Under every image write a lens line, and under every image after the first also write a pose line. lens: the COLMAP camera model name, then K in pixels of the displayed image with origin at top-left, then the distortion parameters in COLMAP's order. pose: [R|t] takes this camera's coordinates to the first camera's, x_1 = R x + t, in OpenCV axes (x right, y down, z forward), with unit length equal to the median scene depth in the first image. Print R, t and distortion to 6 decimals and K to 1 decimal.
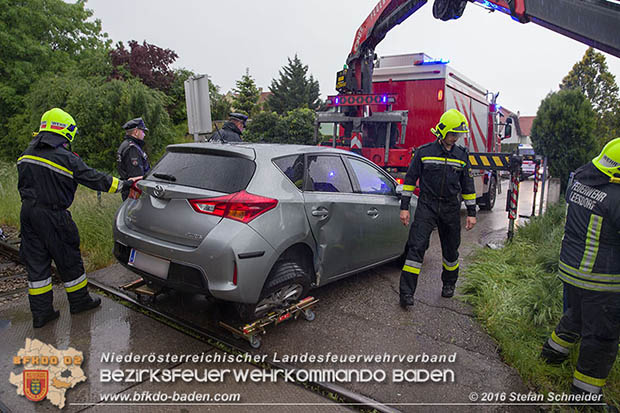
lens RADIAL K [[420.2, 0, 312.0], [0, 420.2, 205.5], [0, 0, 1]] dist [-0.097140, 0.085033]
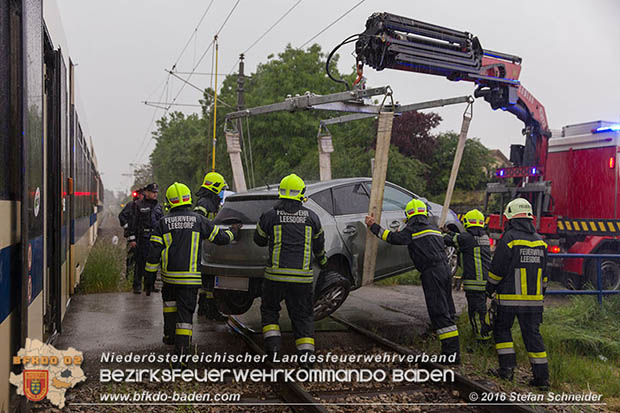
lens RADIAL K [[623.0, 0, 319.9], [0, 623.0, 206.7], [0, 0, 1]] dist [0.046611, 0.008796]
pose [[0.822271, -0.001160, -0.569095, 0.233112], [-0.096561, 0.985214, -0.141526, 0.043594], [0.560845, 0.171325, 0.810001, -0.221930]]
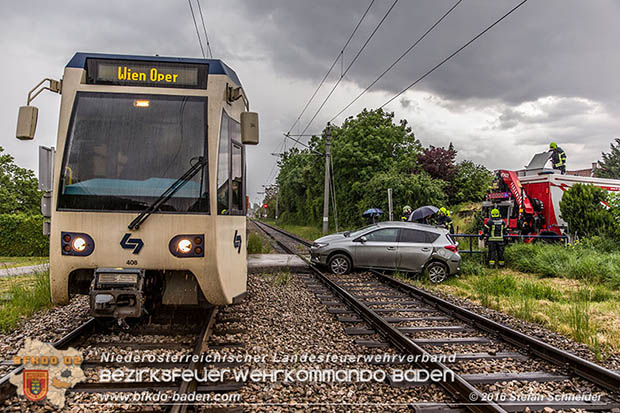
lens RADIAL K [[487.5, 0, 304.8], [0, 487.5, 206.1], [0, 0, 1]] dist [-0.087243, 0.085584]
pose [[0.686848, -0.019616, -0.726536, 0.497918], [-0.112491, 0.984721, -0.132933, 0.078789], [0.718043, 0.173034, 0.674147, -0.438094]]
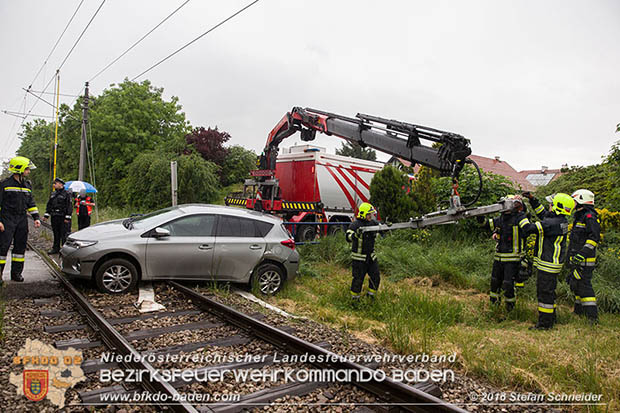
lens RADIAL K [[420.2, 0, 312.0], [0, 420.2, 205.5], [0, 0, 1]] dist [-0.097140, 0.085033]
pose [[0.968922, 0.020259, -0.246537, 0.289413], [-0.056733, 0.988274, -0.141757, 0.046910], [0.240774, 0.151338, 0.958710, -0.241818]]
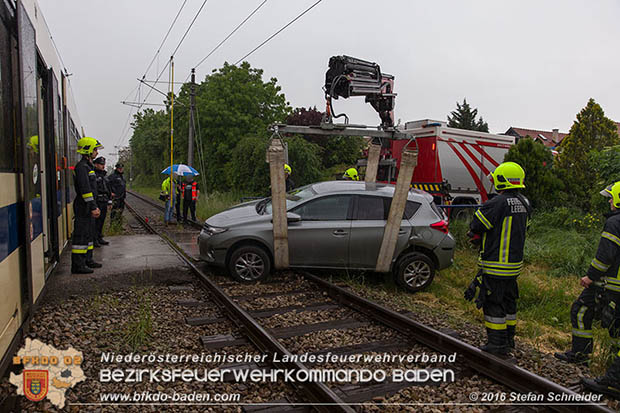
lens RADIAL K [[429.7, 0, 305.5], [0, 429.7, 198.3], [0, 0, 1]] dist [-0.012055, 0.002472]
pose [[0.884555, 0.017996, -0.466088, 0.250409], [-0.072934, 0.992300, -0.100102, 0.044786], [0.460698, 0.122539, 0.879057, -0.227633]]
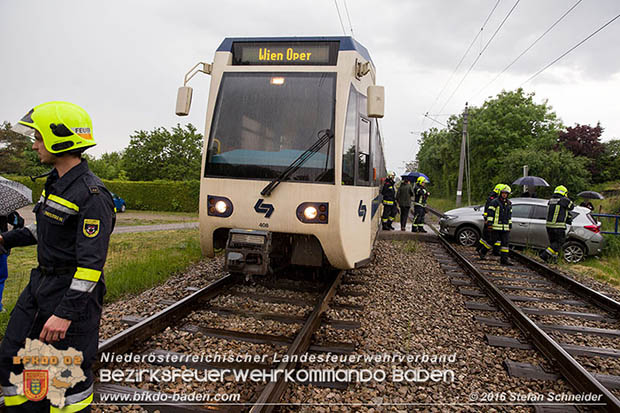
lens RADIAL K [[419.2, 0, 310.4], [0, 419.2, 203.0], [0, 0, 1]] dist [-0.041088, 0.035931]
pose [[0.436257, 0.048739, -0.898501, 0.480827], [-0.174425, 0.984173, -0.031304, 0.074221], [0.882754, 0.170378, 0.437854, -0.410136]]
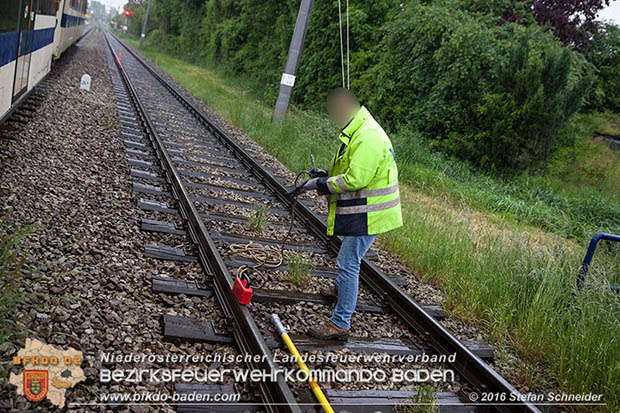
lens RADIAL K [[572.3, 0, 310.0], [0, 572.3, 206.5], [0, 0, 1]] dist [0.013174, 0.009507]
pose [[0.812871, 0.306078, -0.495537, -0.184653], [-0.308939, 0.947823, 0.078662, -0.012562], [0.493758, 0.089149, 0.865018, 0.098397]]
